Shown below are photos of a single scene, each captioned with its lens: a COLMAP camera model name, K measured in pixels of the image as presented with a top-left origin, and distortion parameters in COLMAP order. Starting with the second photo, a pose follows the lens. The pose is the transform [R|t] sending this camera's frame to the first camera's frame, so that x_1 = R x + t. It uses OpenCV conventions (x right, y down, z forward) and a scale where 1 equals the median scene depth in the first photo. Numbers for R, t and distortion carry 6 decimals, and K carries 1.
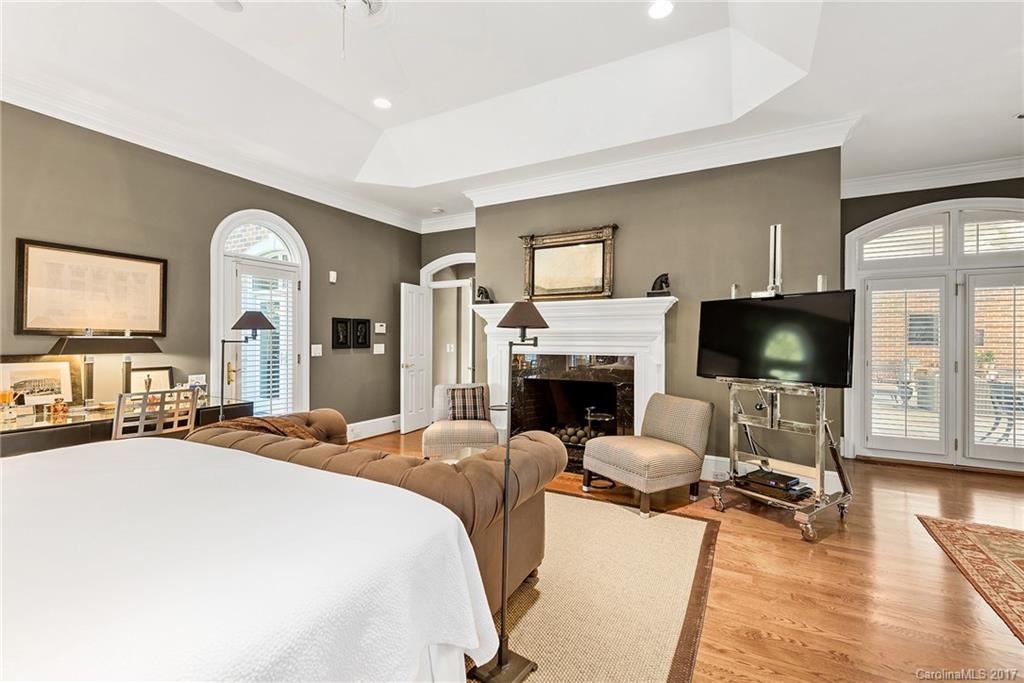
lens RADIAL K [[440.2, 0, 512.0], [0, 440.2, 341.5], [0, 0, 1]] dist [0.000531, 0.000042]
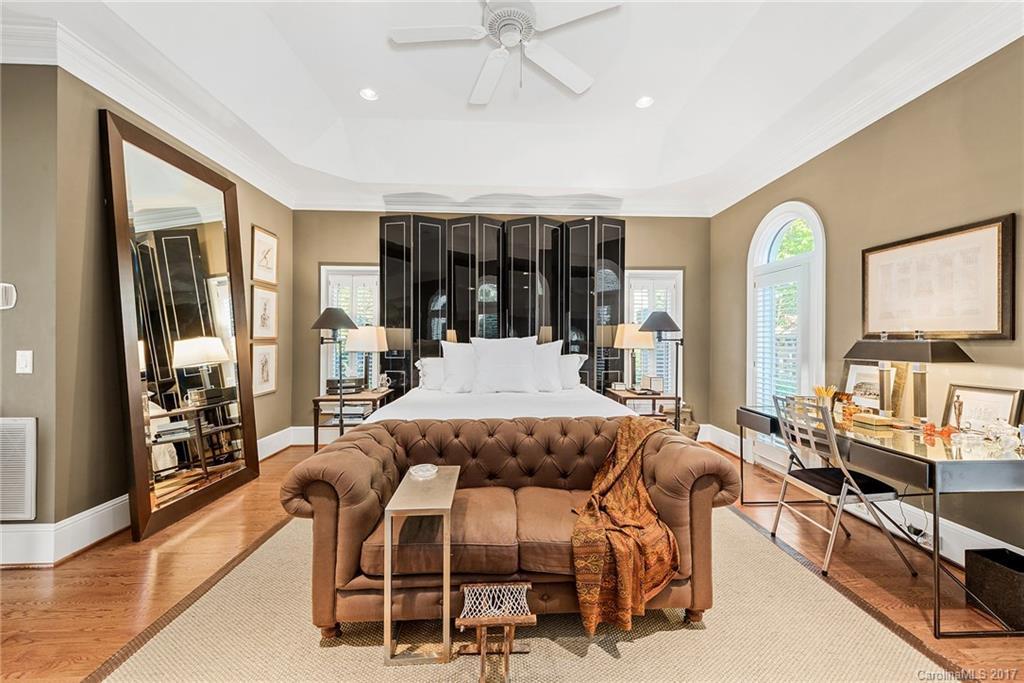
lens RADIAL K [[411.0, 0, 512.0], [0, 411.0, 341.5], [0, 0, 1]] dist [0.001377, 0.000090]
pose [[-0.848267, -0.007136, -0.529521, 0.115216], [-0.006260, 0.999974, -0.003448, -0.002022], [0.529532, 0.000390, -0.848290, 1.253050]]
